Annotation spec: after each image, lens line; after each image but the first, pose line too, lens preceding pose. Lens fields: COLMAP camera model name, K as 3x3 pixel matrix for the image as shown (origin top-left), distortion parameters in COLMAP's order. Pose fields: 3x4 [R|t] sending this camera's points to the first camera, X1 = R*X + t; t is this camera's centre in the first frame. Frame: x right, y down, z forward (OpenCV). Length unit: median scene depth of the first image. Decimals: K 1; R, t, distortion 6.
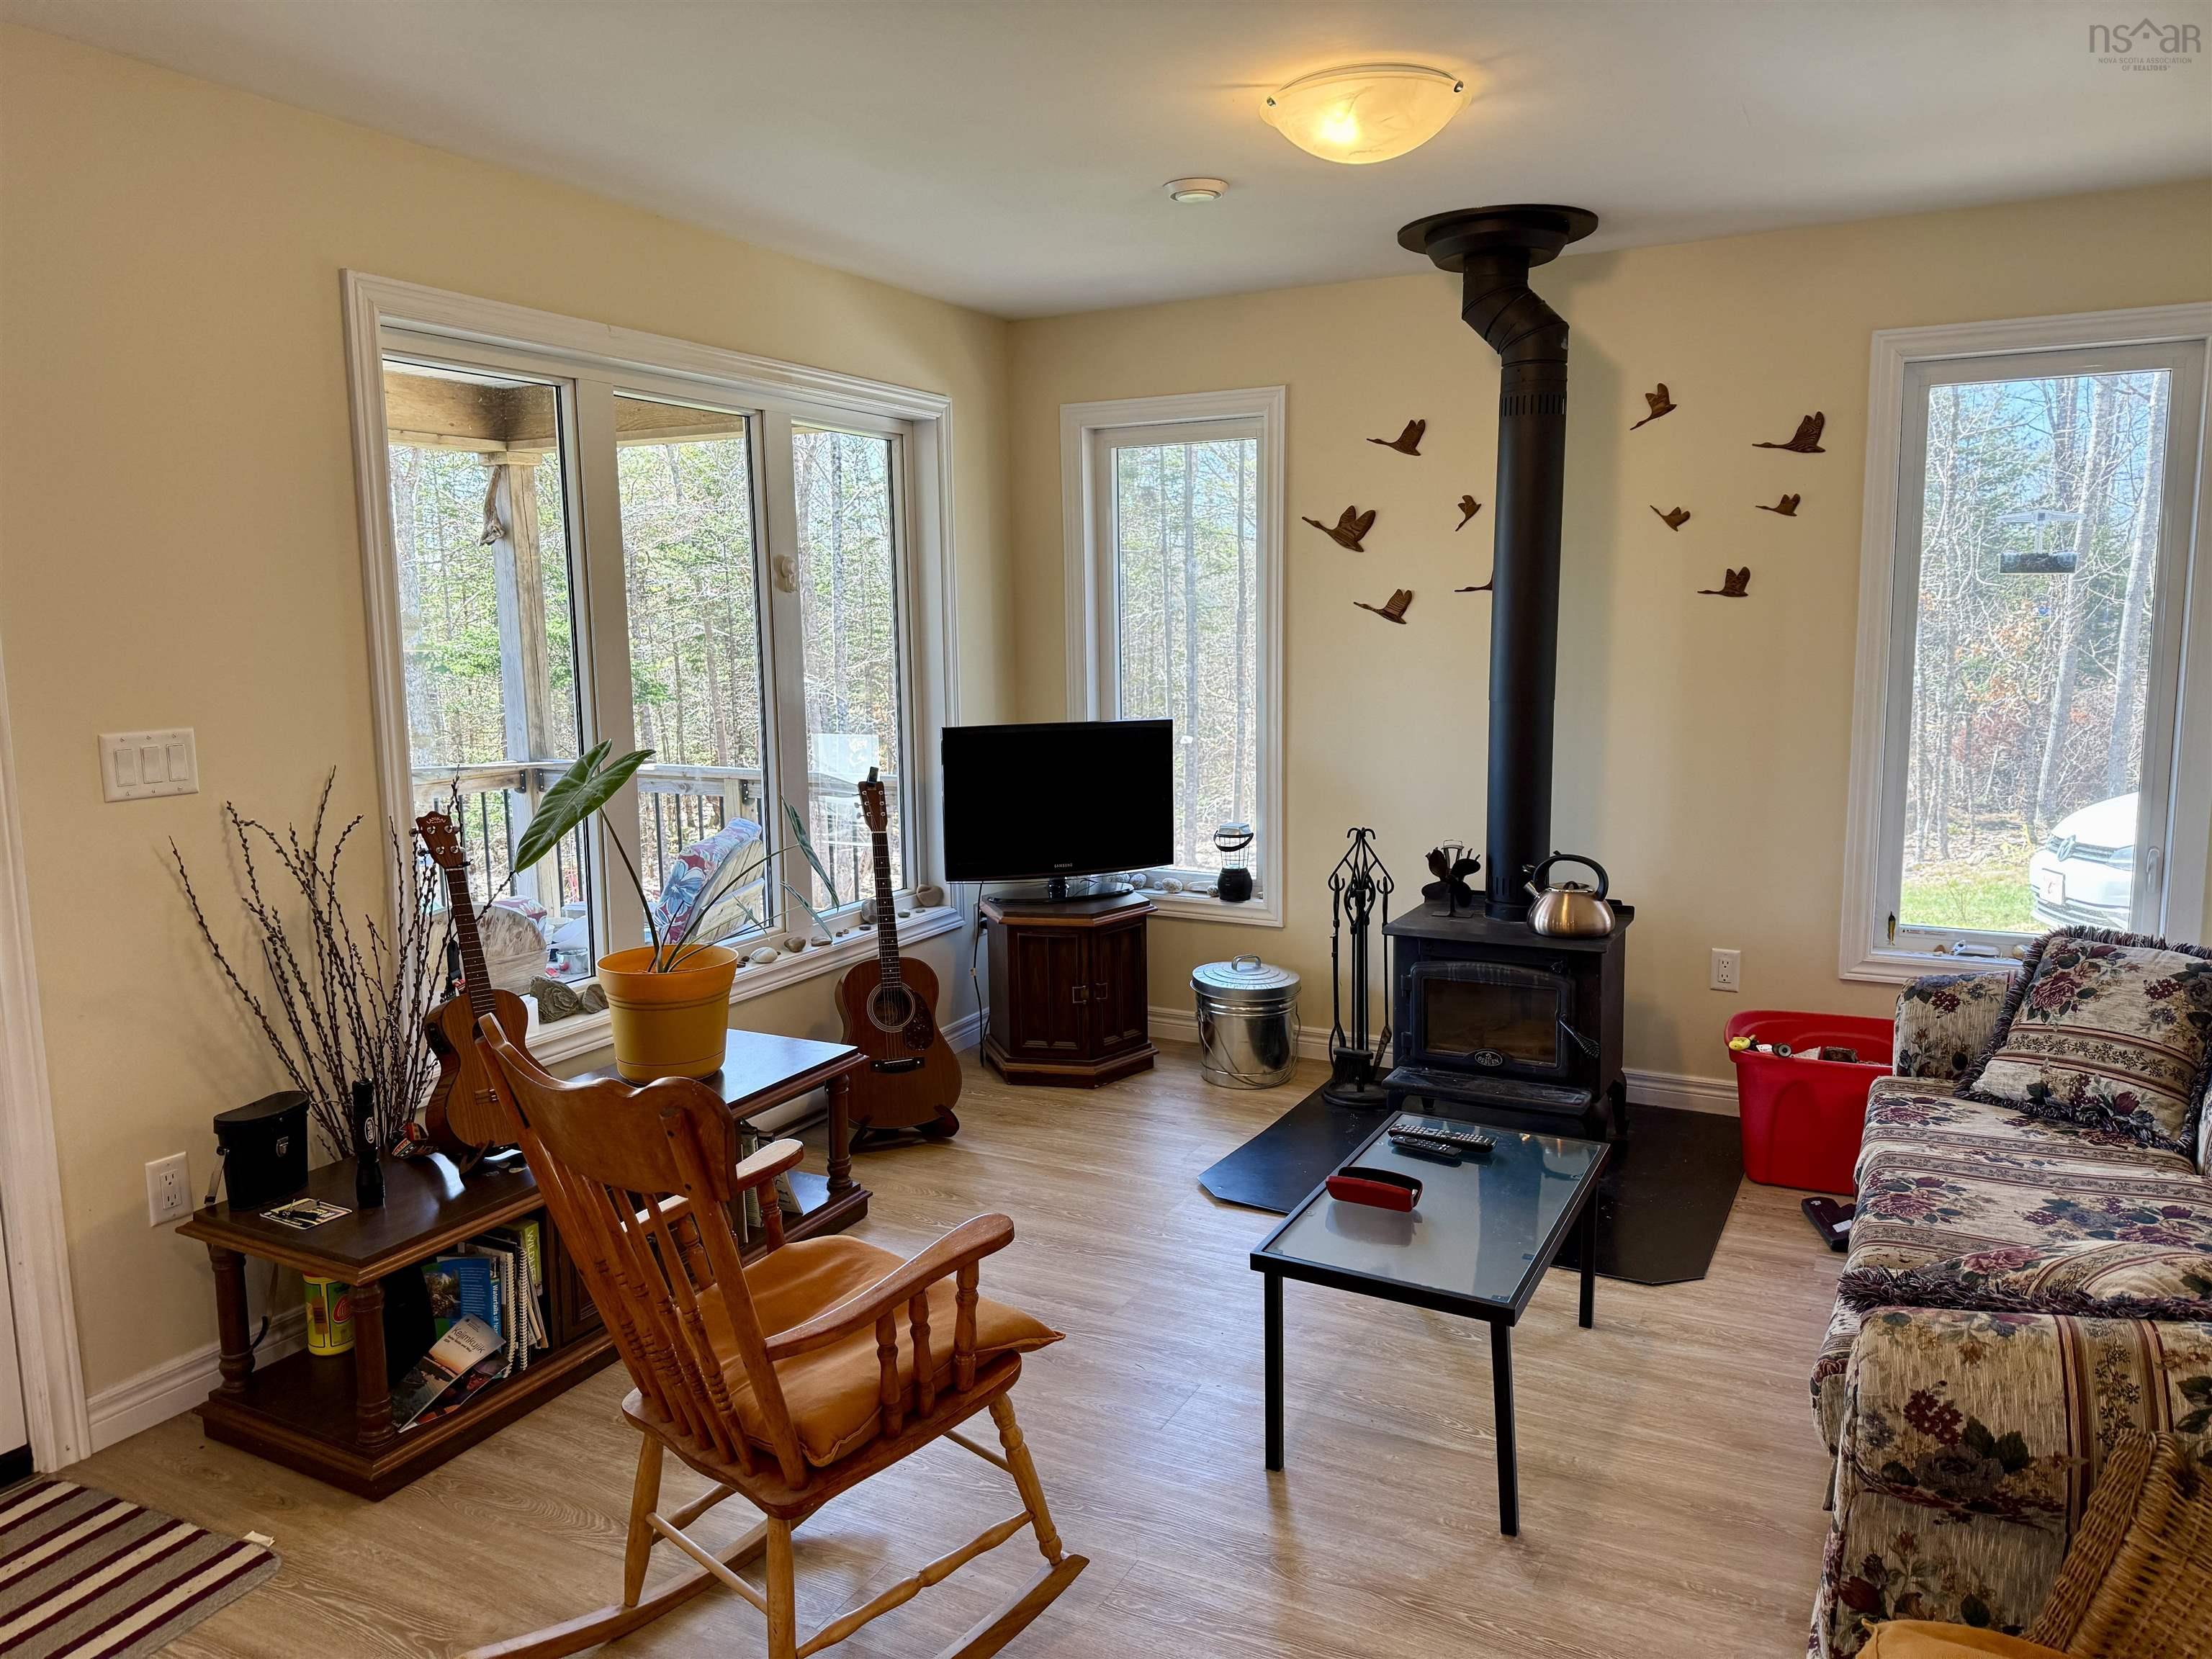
lens RADIAL K [[1557.1, 0, 1106.0], [0, 1557.1, 829.5], [0, 0, 1]] dist [0.099535, -0.096849]
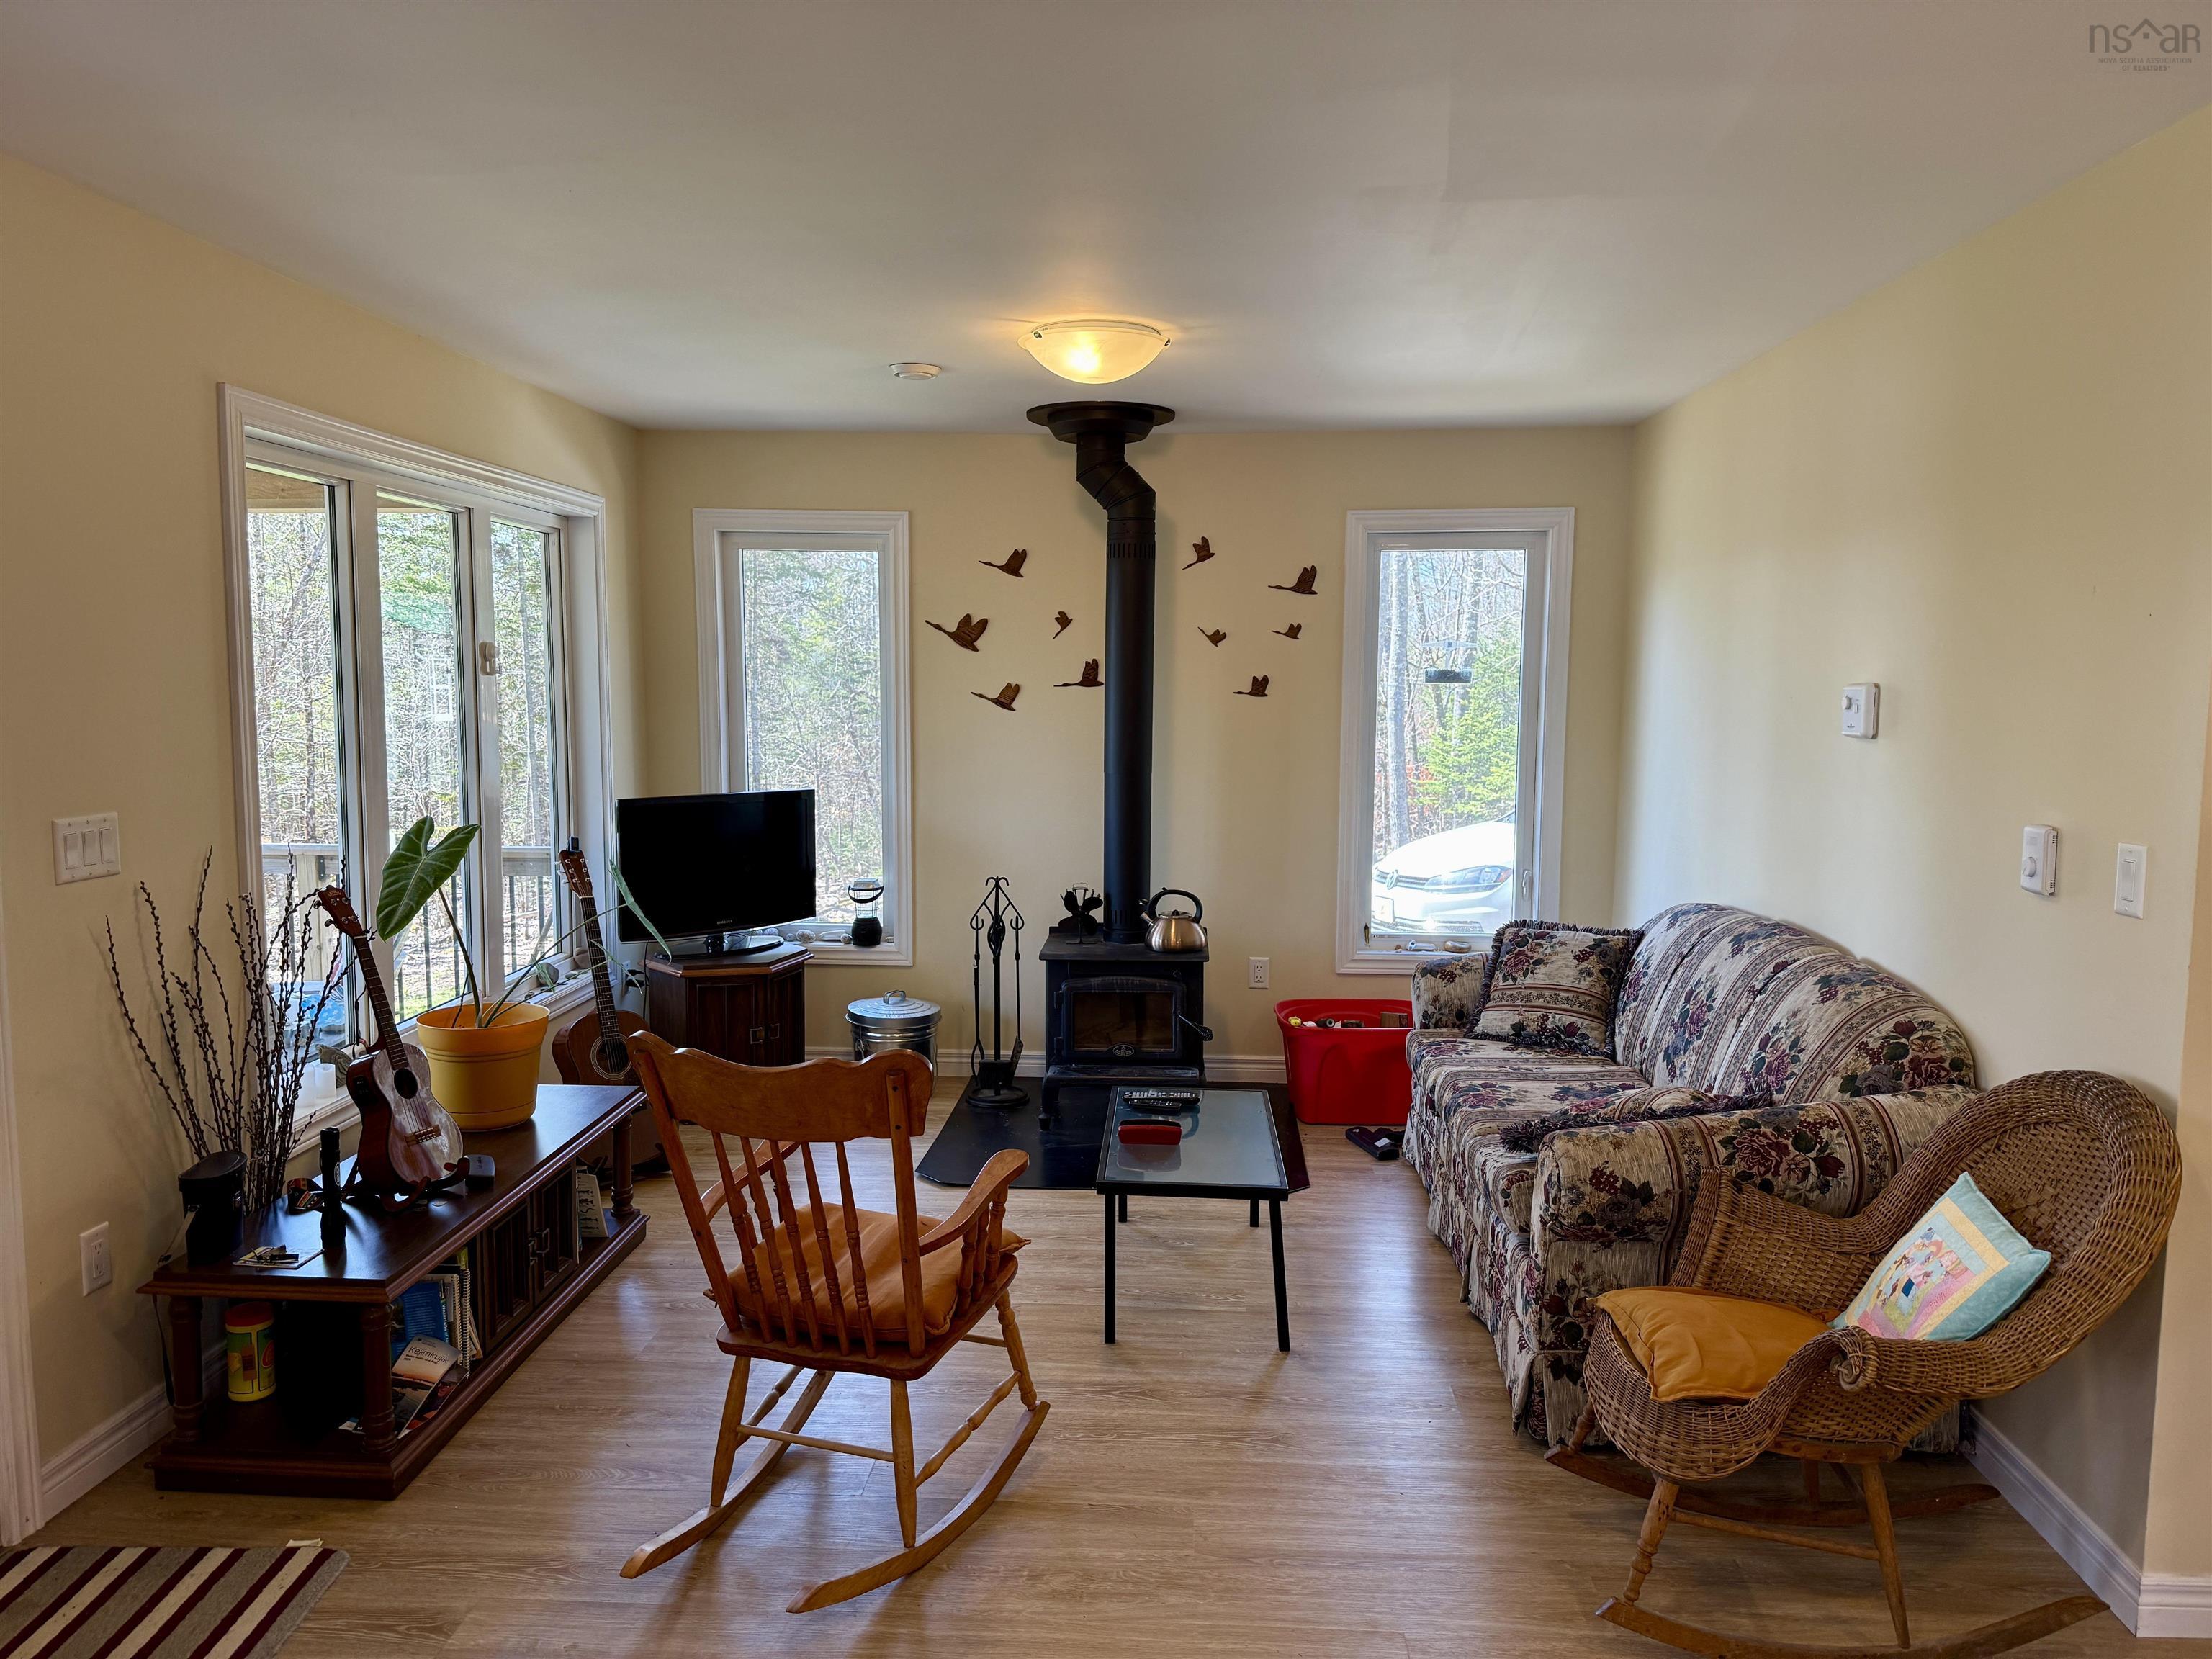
lens RADIAL K [[1555.1, 0, 1101.3], [0, 1555.1, 808.5], [0, 0, 1]] dist [0.118810, -0.104523]
pose [[0.910881, -0.016734, 0.412329, -0.383672], [0.039163, 0.998173, -0.046005, 0.007251], [-0.410806, 0.058053, 0.909873, -0.212878]]
